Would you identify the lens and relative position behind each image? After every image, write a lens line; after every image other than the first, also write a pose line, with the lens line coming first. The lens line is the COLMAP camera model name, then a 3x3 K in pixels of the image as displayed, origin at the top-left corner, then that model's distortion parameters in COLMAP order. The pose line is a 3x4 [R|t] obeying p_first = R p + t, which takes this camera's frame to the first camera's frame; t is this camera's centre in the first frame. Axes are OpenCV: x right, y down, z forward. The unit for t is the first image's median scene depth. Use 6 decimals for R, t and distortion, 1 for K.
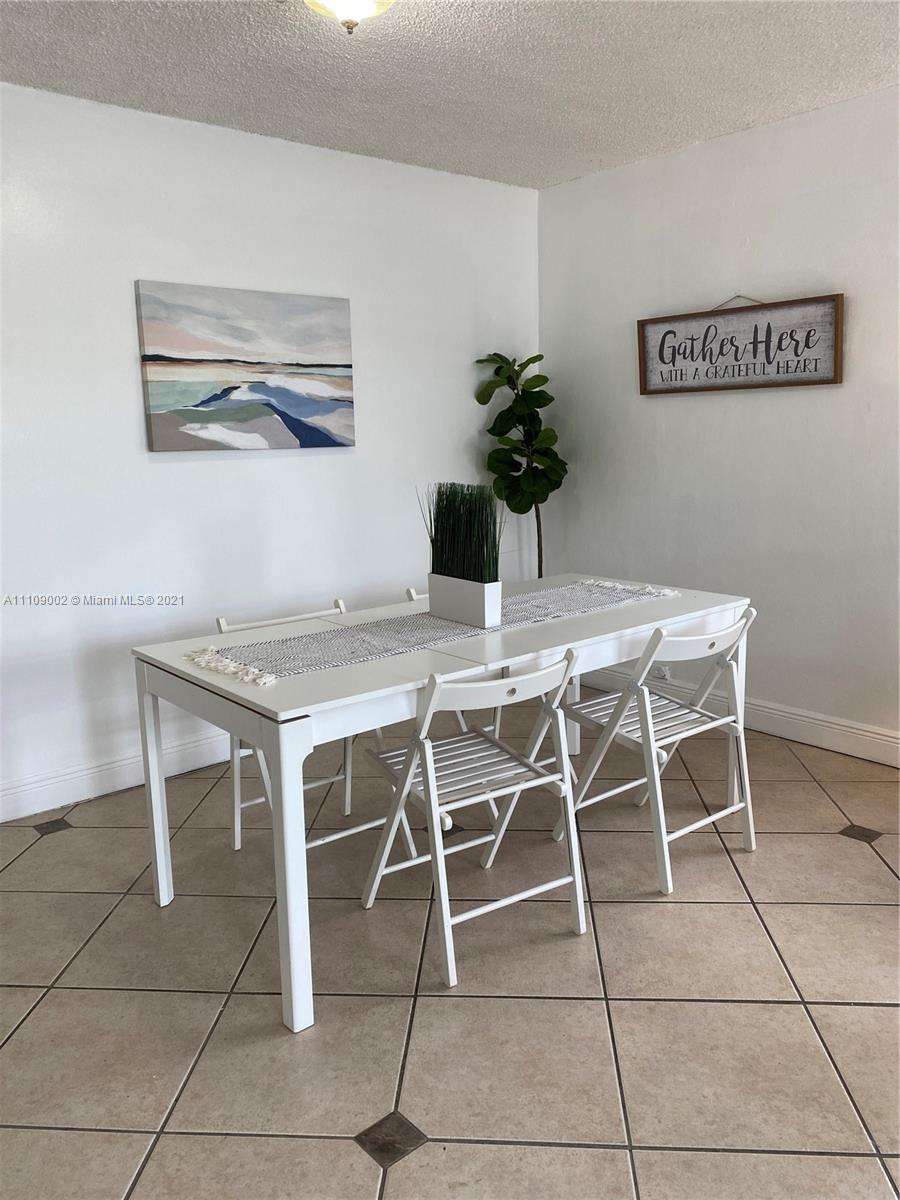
lens RADIAL K [[922.3, 0, 450.4], [0, 922.3, 597.9], [0, 0, 1]] dist [0.012792, -0.000557]
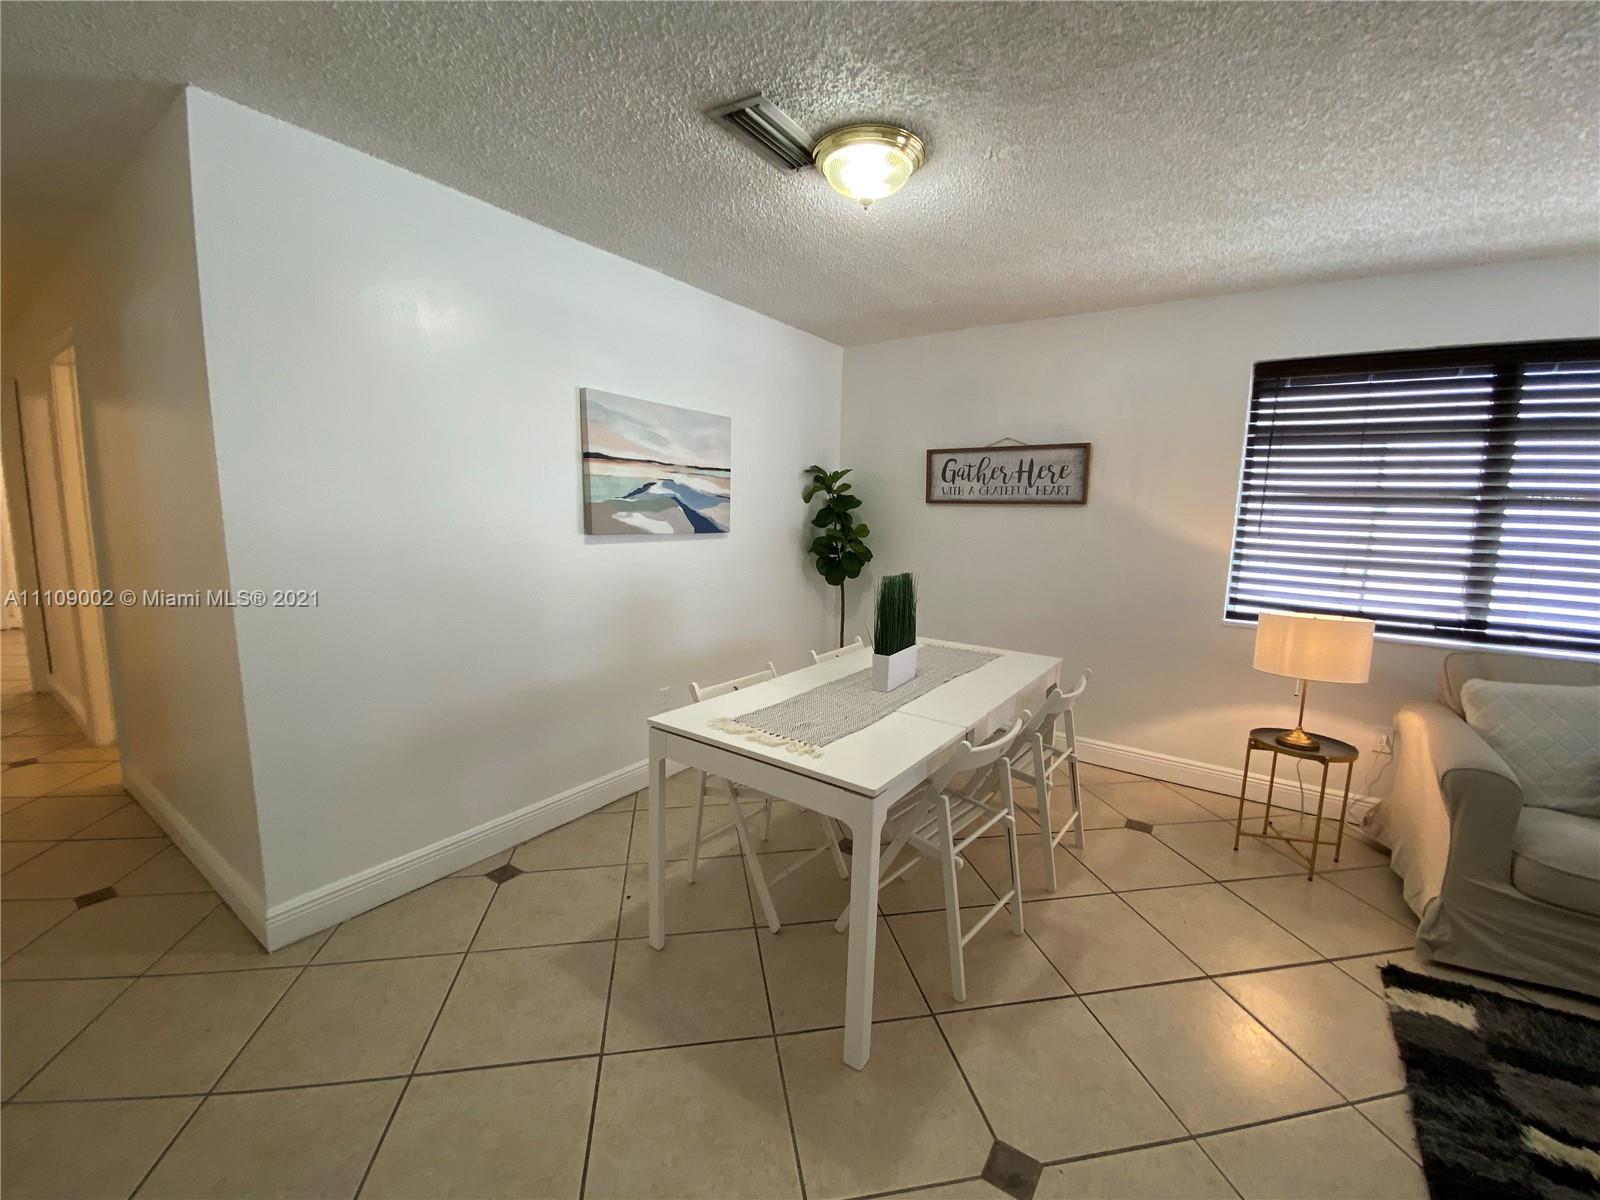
lens RADIAL K [[644.7, 0, 802.5], [0, 644.7, 606.0], [0, 0, 1]] dist [0.040722, -0.035057]
pose [[0.966459, 0.008069, 0.256693, -0.250549], [0.000796, 0.999407, -0.034410, -0.037163], [-0.256819, 0.033460, 0.965880, 0.134372]]
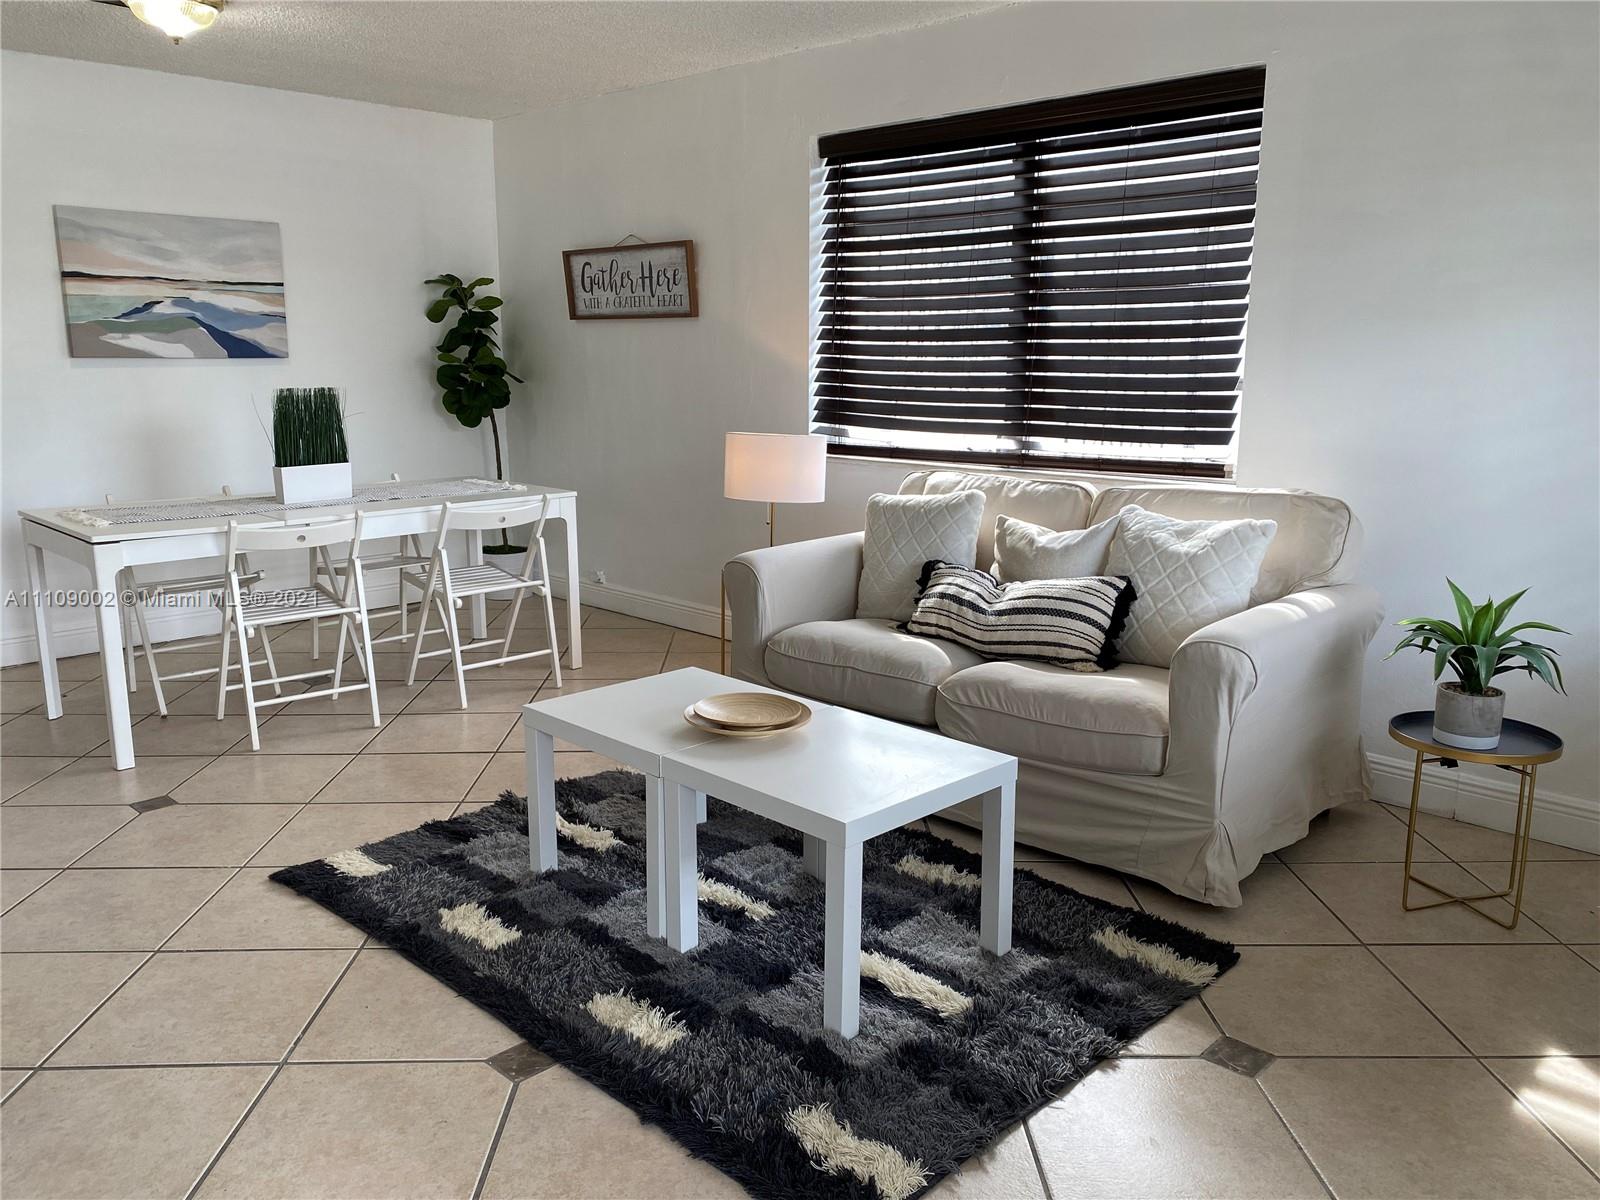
lens RADIAL K [[1229.7, 0, 797.3], [0, 1229.7, 605.3], [0, 0, 1]] dist [0.012792, -0.000557]
pose [[0.995768, 0.009665, 0.091392, 0.390762], [-0.011852, 0.999656, 0.023415, 0.091452], [-0.091134, -0.024399, 0.995540, -0.546735]]
